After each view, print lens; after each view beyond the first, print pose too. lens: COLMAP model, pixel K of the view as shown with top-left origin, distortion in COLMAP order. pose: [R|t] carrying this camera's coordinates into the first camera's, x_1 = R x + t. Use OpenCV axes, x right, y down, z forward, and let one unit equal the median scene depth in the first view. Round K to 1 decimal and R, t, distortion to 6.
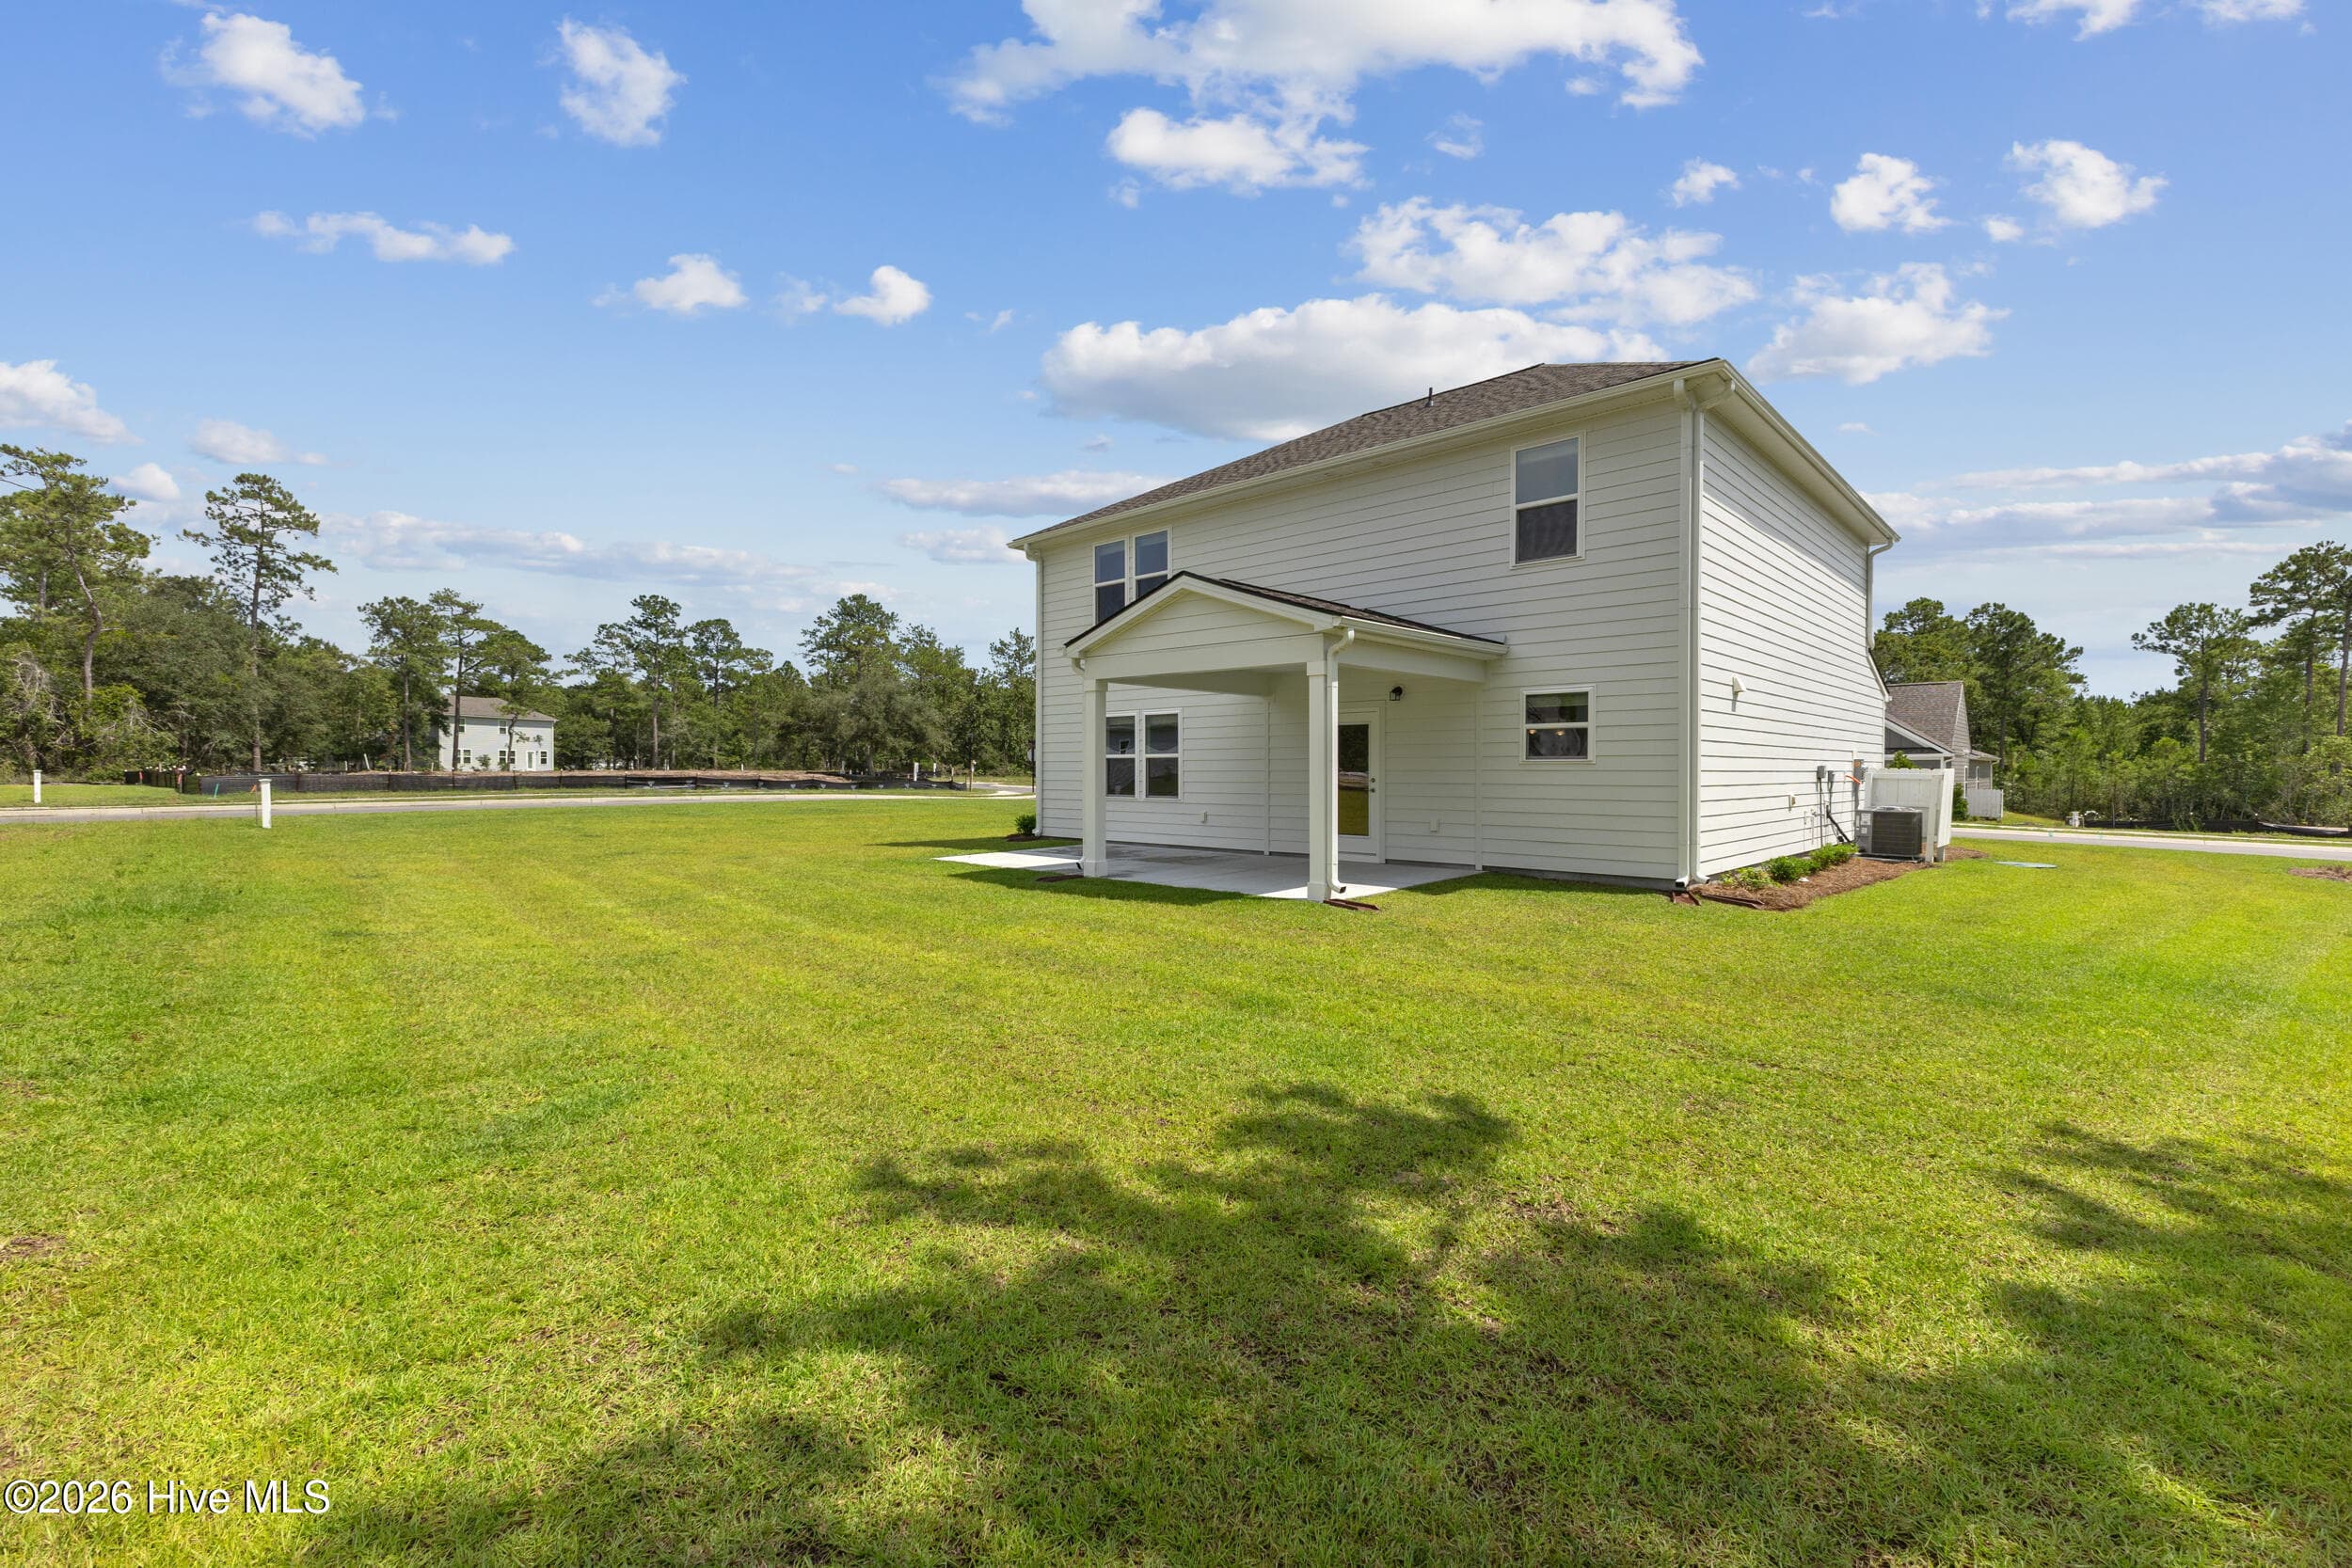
lens RADIAL K [[1009.7, 0, 1176.0], [0, 1009.7, 784.0], [0, 0, 1]] dist [0.003819, 0.000454]
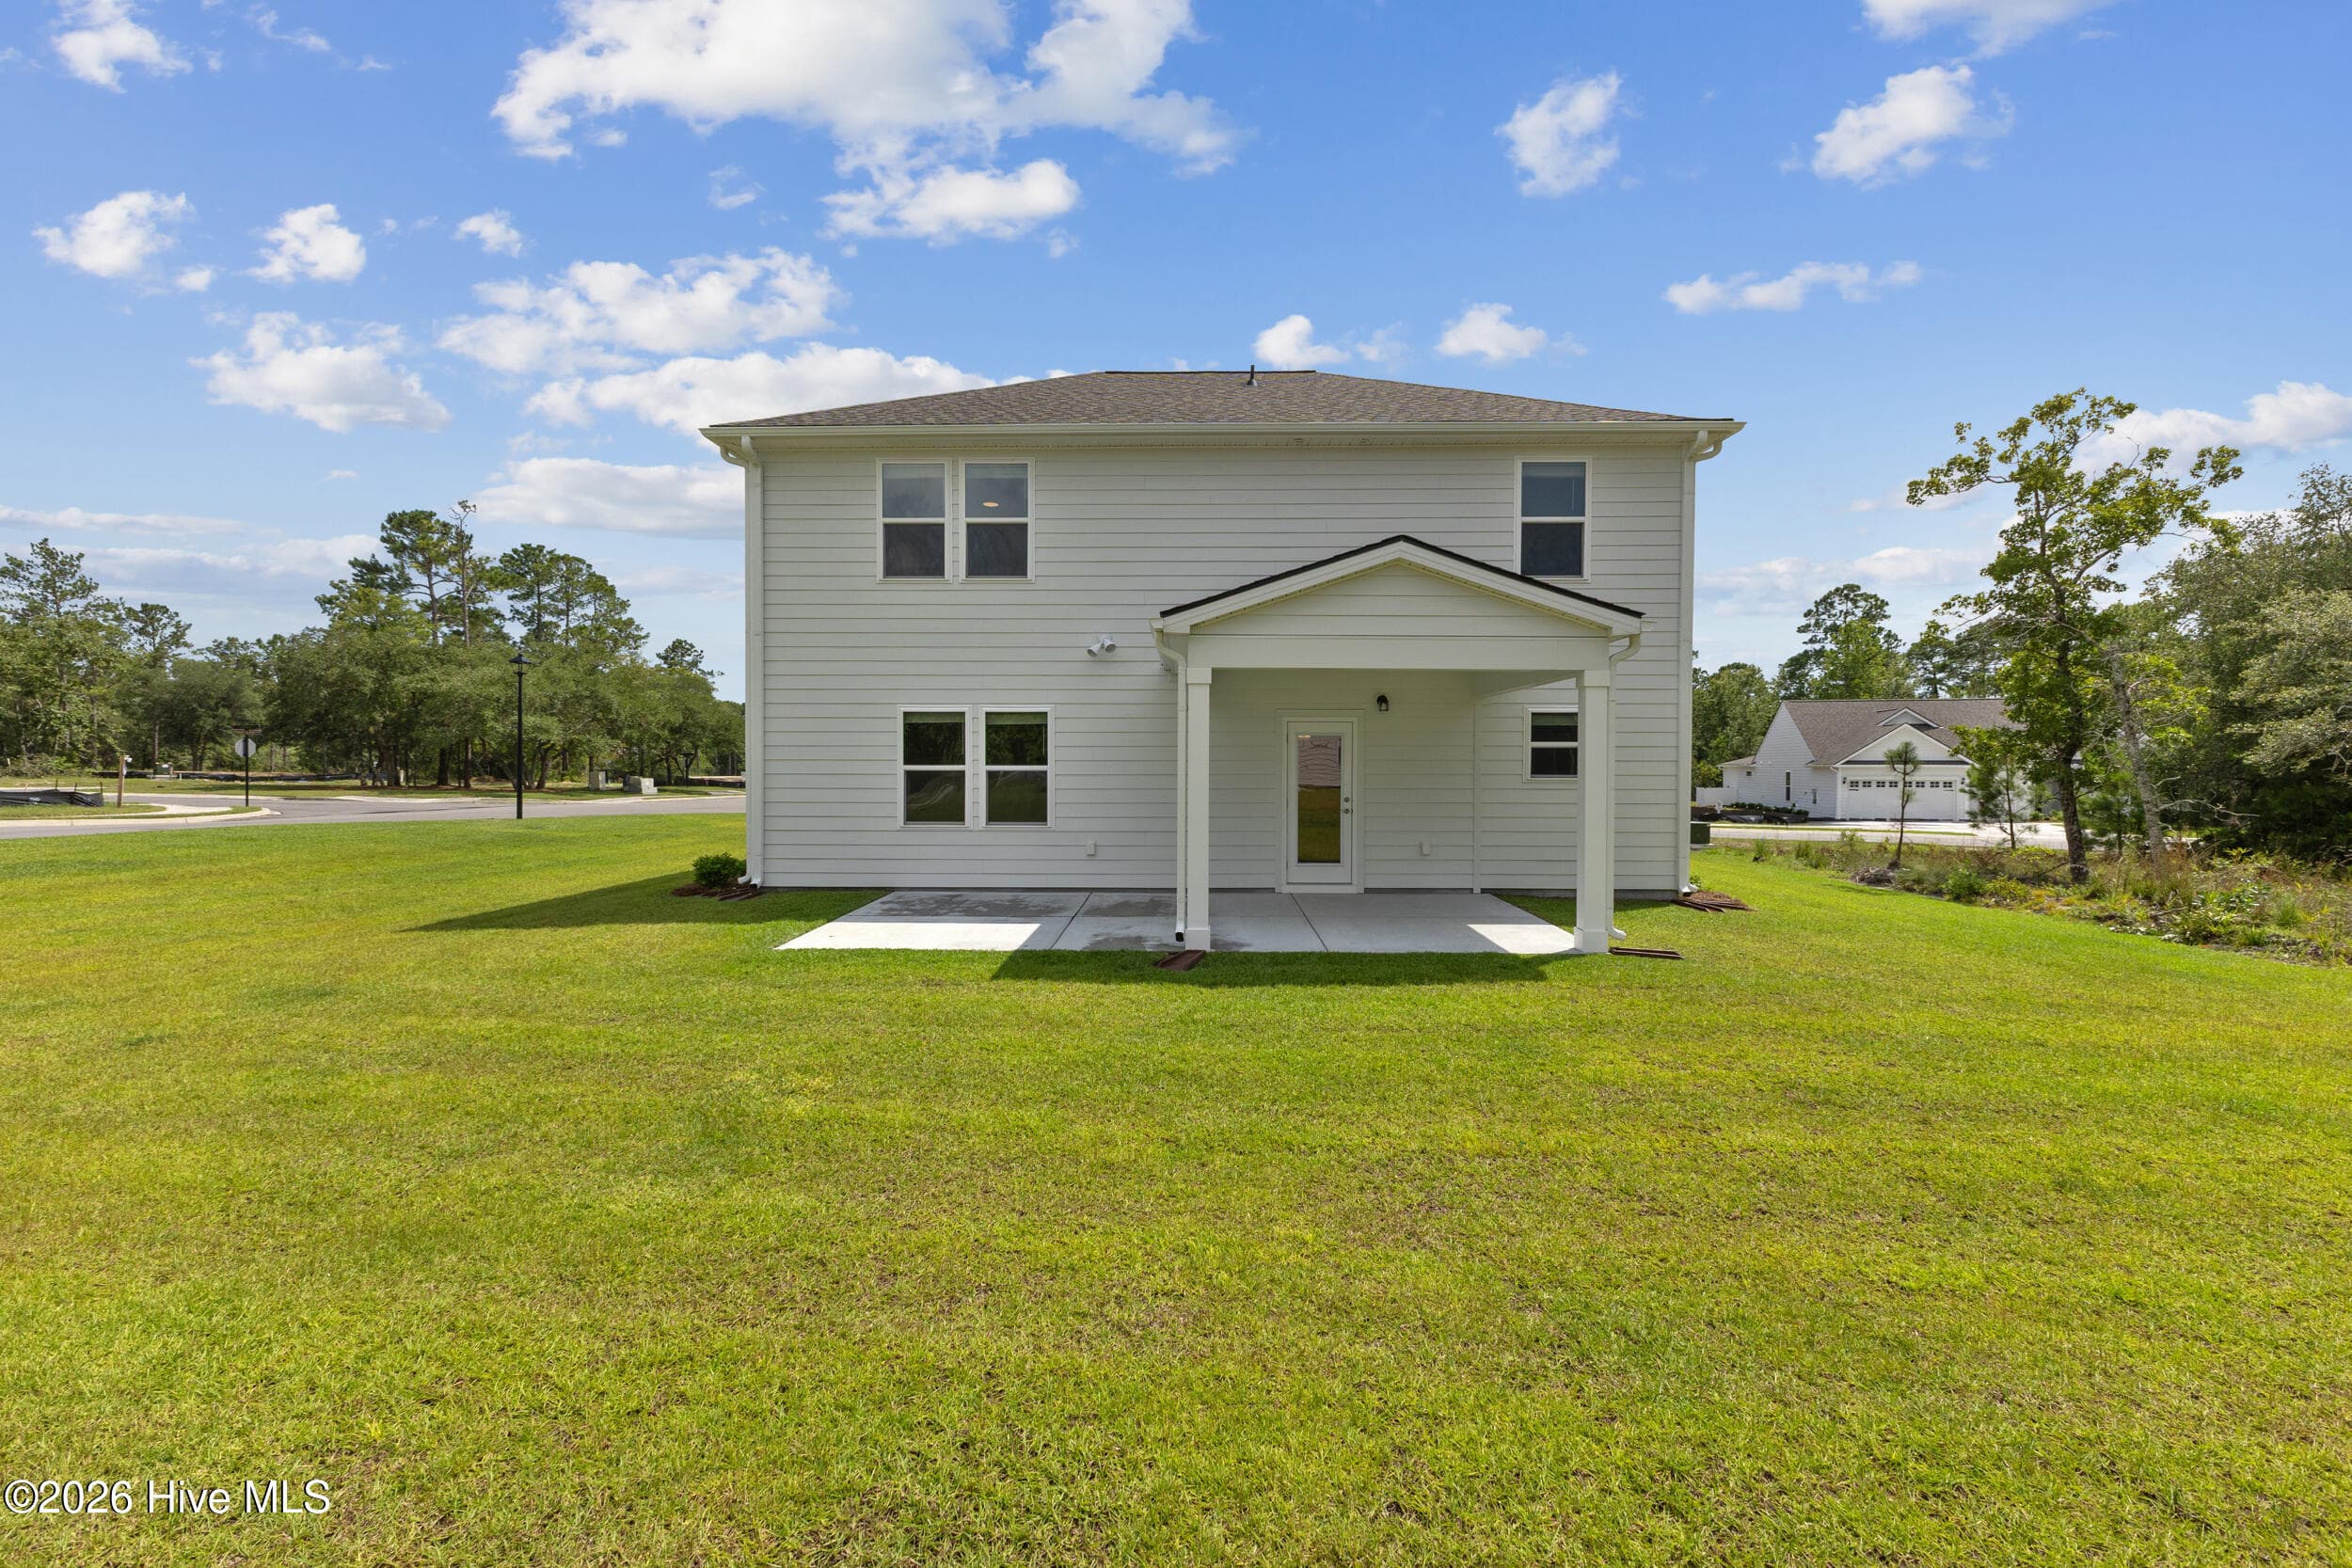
lens RADIAL K [[1009.7, 0, 1176.0], [0, 1009.7, 784.0], [0, 0, 1]] dist [0.003819, 0.000454]
pose [[0.739725, -0.012905, 0.672786, -0.508115], [0.007605, 0.999913, 0.010818, -0.028026], [-0.672867, -0.002886, 0.739758, 0.448268]]
